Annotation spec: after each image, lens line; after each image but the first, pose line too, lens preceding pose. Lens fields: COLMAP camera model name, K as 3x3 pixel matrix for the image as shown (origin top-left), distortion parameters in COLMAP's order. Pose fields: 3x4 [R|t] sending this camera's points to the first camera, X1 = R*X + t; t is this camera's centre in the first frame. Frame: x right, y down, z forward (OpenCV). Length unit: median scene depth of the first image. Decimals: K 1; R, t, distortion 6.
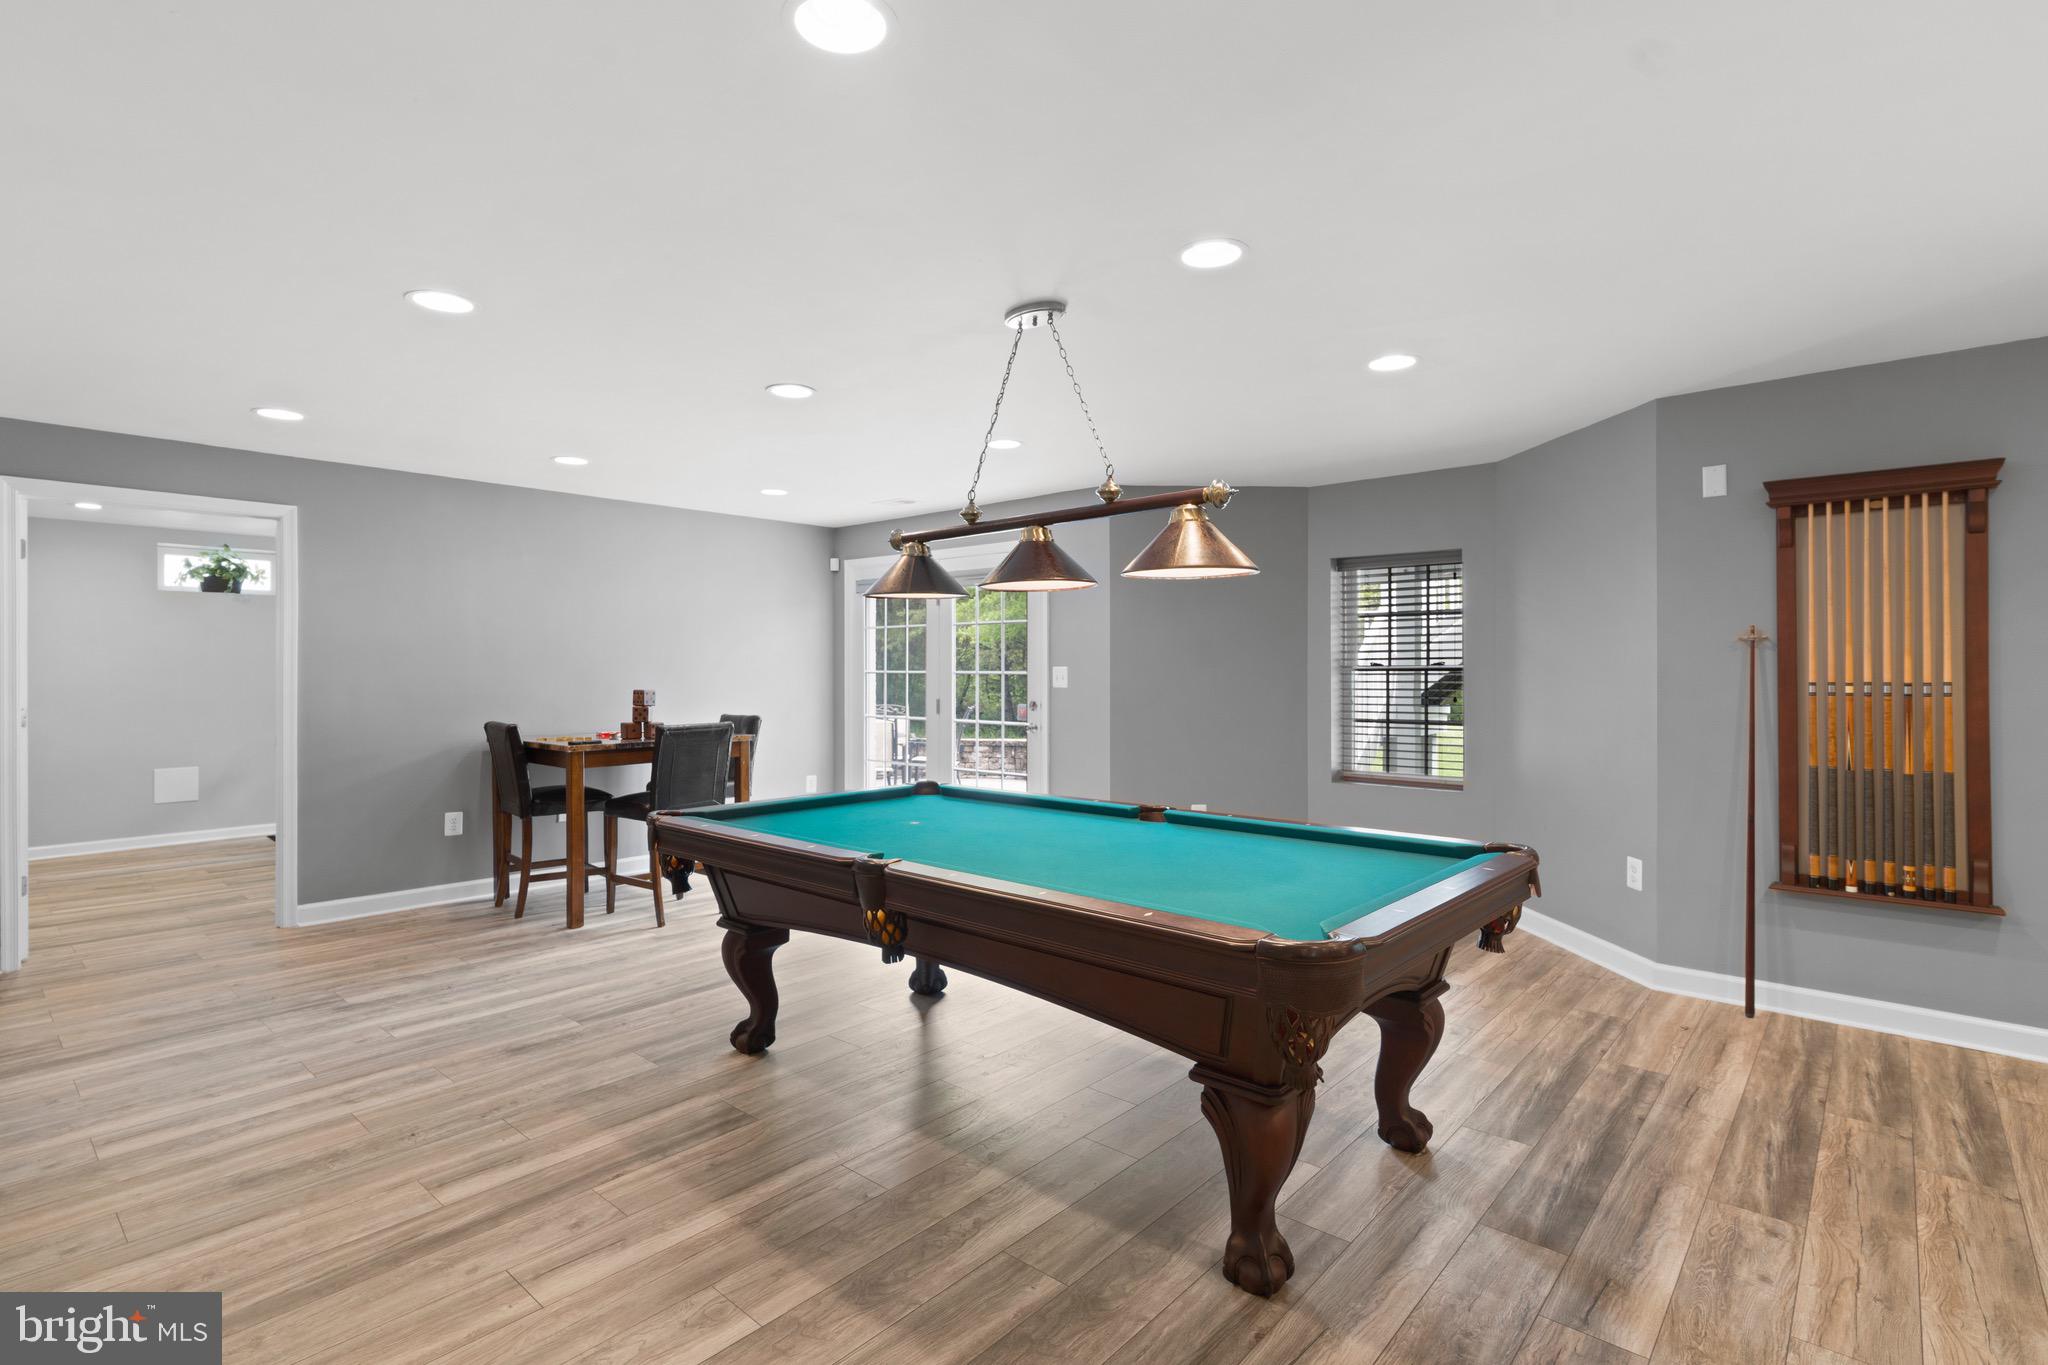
lens RADIAL K [[987.5, 0, 1024.0], [0, 987.5, 682.5], [0, 0, 1]] dist [0.003372, -0.000045]
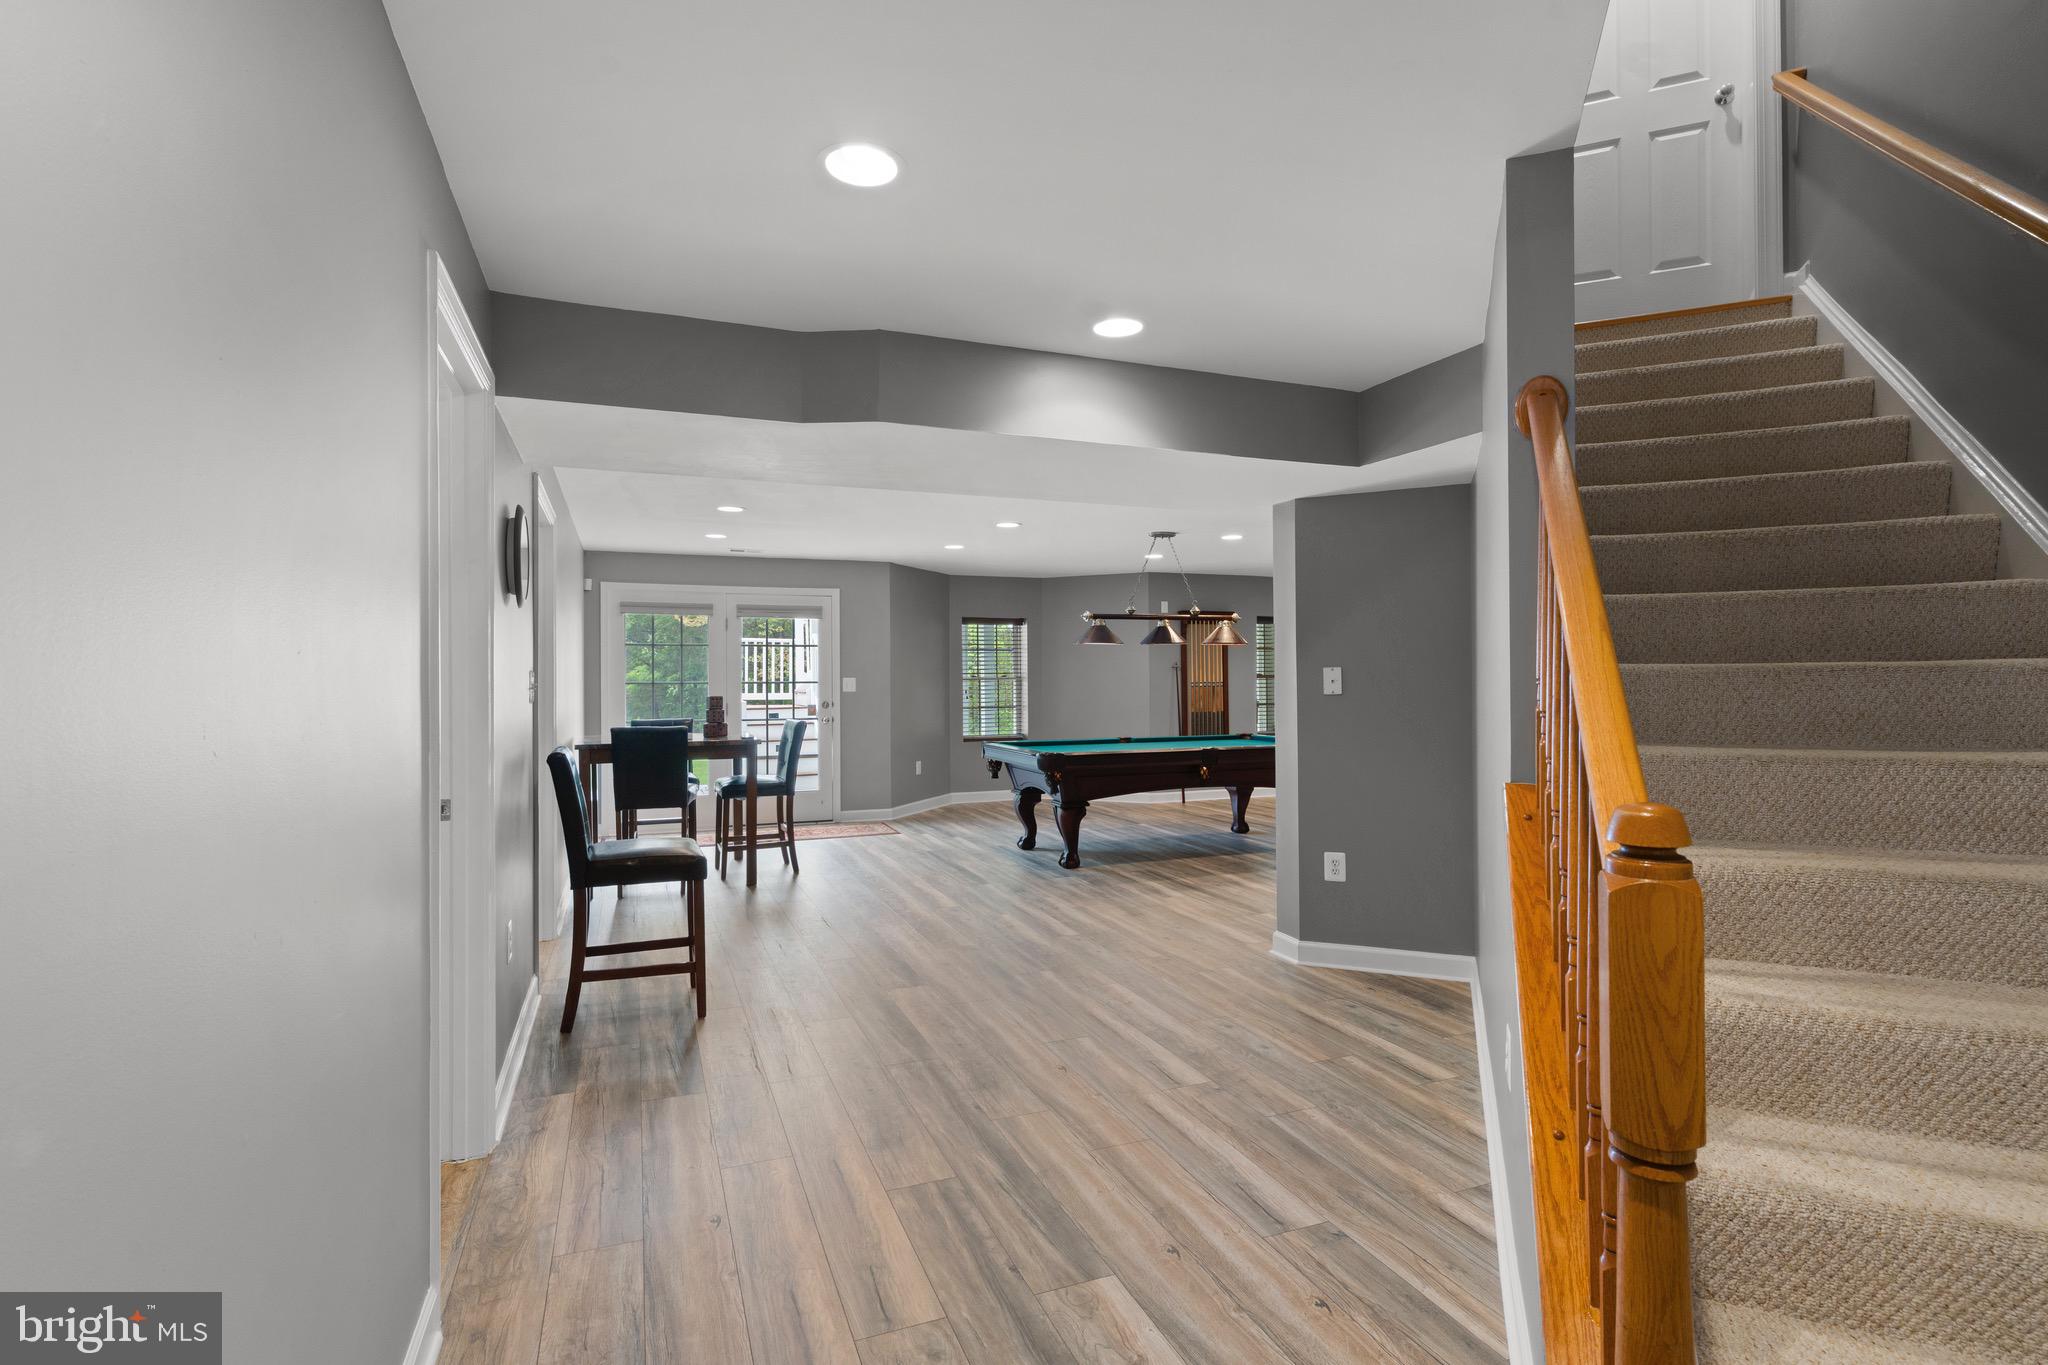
lens RADIAL K [[962.6, 0, 1024.0], [0, 962.6, 682.5], [0, 0, 1]] dist [0.002782, 0.000960]
pose [[0.449218, -0.005907, 0.893403, -1.946634], [0.016577, 0.999861, -0.001725, -0.002579], [-0.893268, 0.015585, 0.449254, 0.189566]]
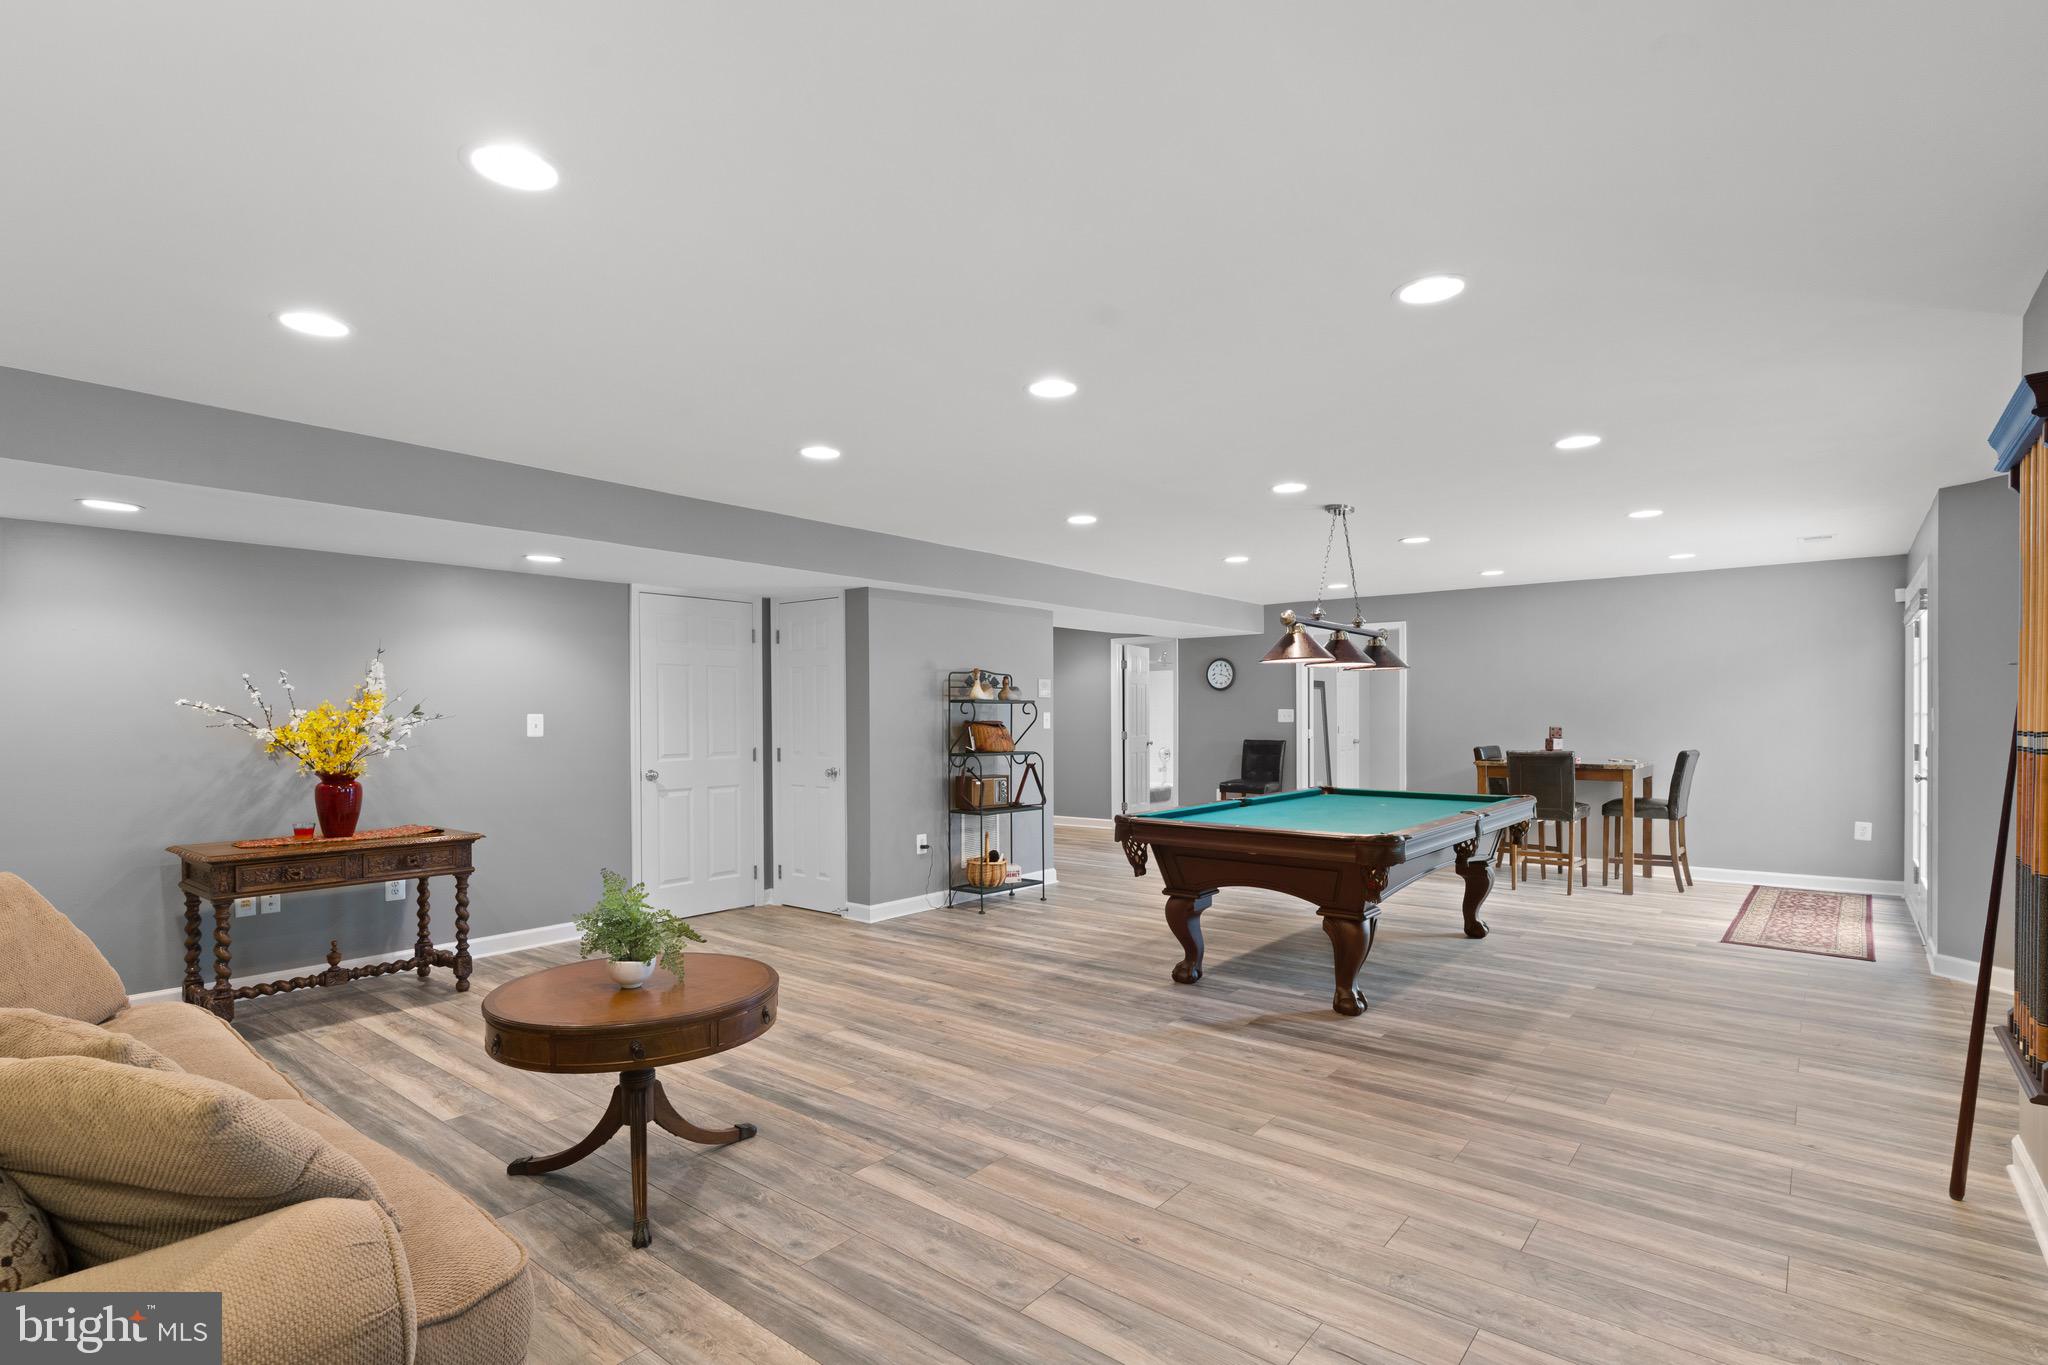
lens RADIAL K [[994.2, 0, 1002.6], [0, 994.2, 714.6], [0, 0, 1]] dist [0.002036, 0.000195]
pose [[0.022794, 0.001354, -0.999739, 1.482775], [-0.008924, 0.999960, 0.001151, -0.005730], [0.999700, 0.008896, 0.022805, 0.302851]]
